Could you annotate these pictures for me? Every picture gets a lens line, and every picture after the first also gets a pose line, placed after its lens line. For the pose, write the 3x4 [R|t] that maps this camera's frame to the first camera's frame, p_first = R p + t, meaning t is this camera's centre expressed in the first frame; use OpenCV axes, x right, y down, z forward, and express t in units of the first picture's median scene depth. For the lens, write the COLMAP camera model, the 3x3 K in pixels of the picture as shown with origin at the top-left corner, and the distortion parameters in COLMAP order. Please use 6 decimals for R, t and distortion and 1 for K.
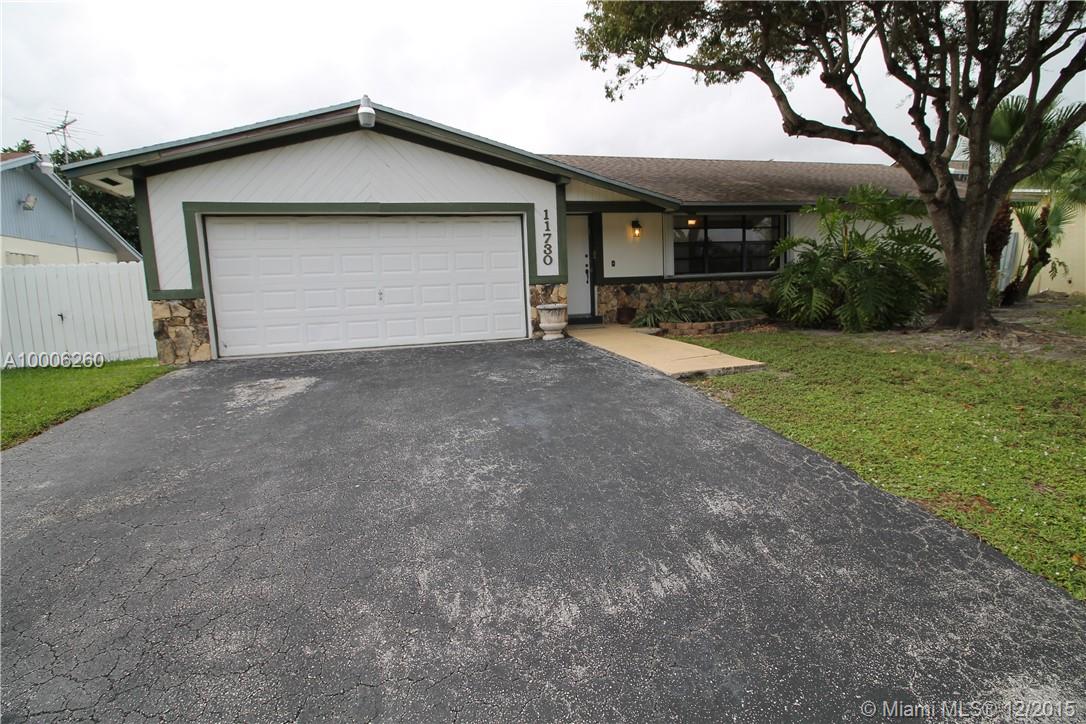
lens RADIAL K [[514.7, 0, 543.8], [0, 514.7, 359.2], [0, 0, 1]] dist [-0.006277, -0.009434]
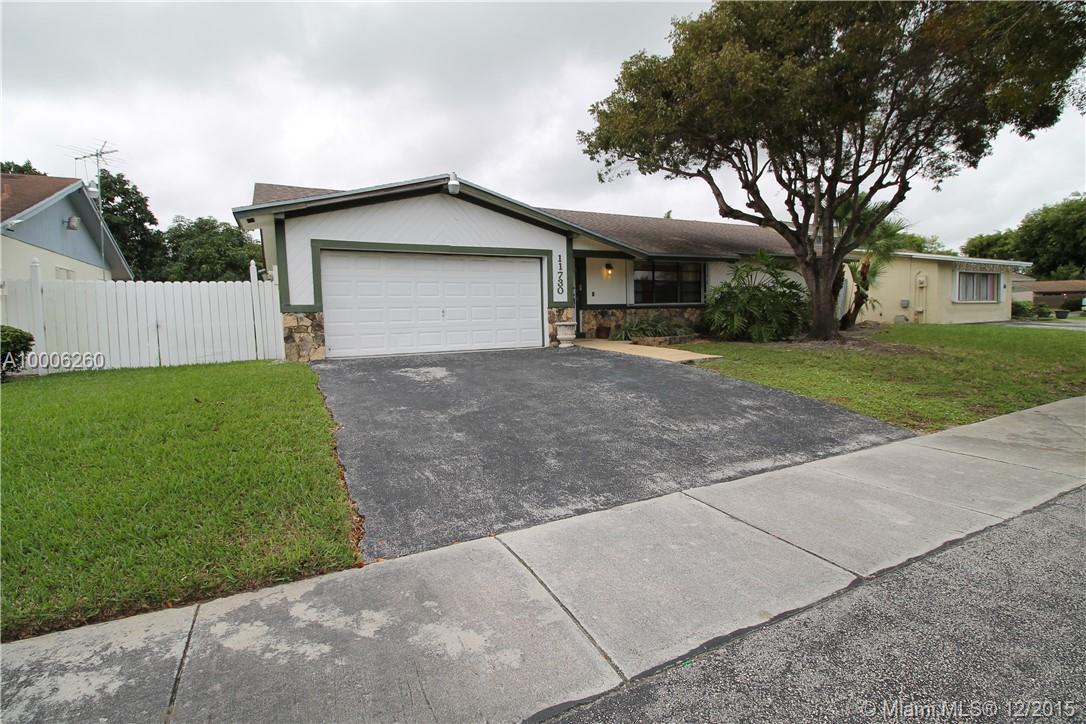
lens RADIAL K [[514.7, 0, 545.4], [0, 514.7, 358.1], [0, 0, 1]] dist [-0.006277, -0.009434]
pose [[0.976535, 0.000601, 0.215358, -0.337696], [0.011951, 0.998304, -0.056978, 0.069845], [-0.215027, 0.058214, 0.974872, -0.344763]]
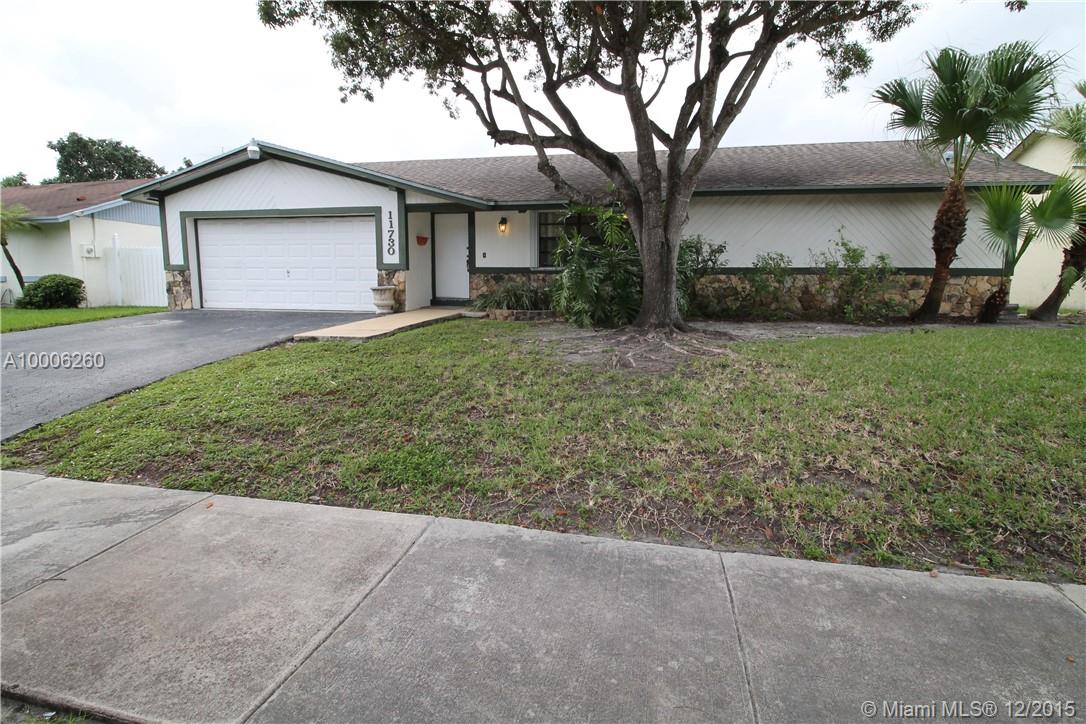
lens RADIAL K [[514.7, 0, 536.5], [0, 514.7, 360.5], [0, 0, 1]] dist [-0.006277, -0.009434]
pose [[0.890484, 0.115173, -0.440196, 0.930711], [-0.103321, 0.993345, 0.050887, -0.027330], [0.443128, 0.000168, 0.896458, 0.024805]]
